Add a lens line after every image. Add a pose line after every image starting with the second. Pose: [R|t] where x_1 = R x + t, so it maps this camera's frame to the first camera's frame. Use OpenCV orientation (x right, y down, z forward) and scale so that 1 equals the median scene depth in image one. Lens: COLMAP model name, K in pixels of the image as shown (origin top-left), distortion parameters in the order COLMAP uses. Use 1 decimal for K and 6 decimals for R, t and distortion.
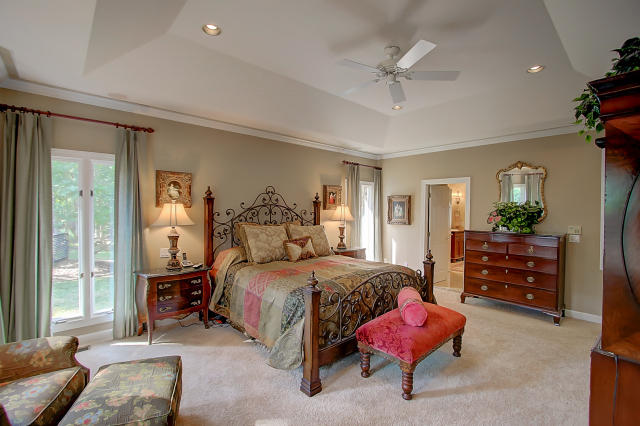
lens RADIAL K [[293.2, 0, 319.3], [0, 293.2, 213.0], [0, 0, 1]] dist [0.003147, 0.000227]
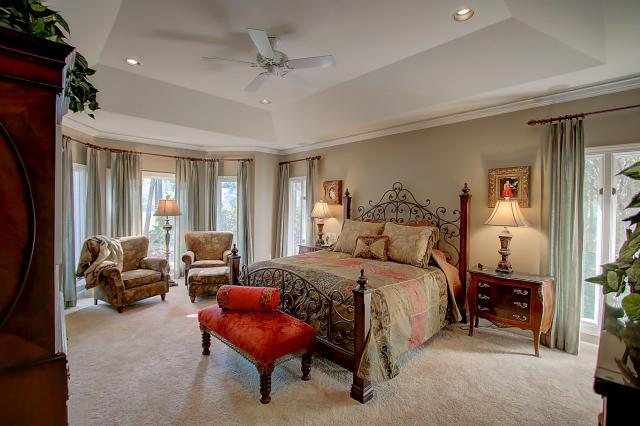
lens RADIAL K [[293.2, 0, 319.3], [0, 293.2, 209.3], [0, 0, 1]] dist [0.003147, 0.000227]
pose [[0.042435, 0.006935, -0.999075, 0.782025], [-0.018452, 0.999811, 0.006157, -0.004400], [0.998929, 0.018173, 0.042555, 0.704610]]
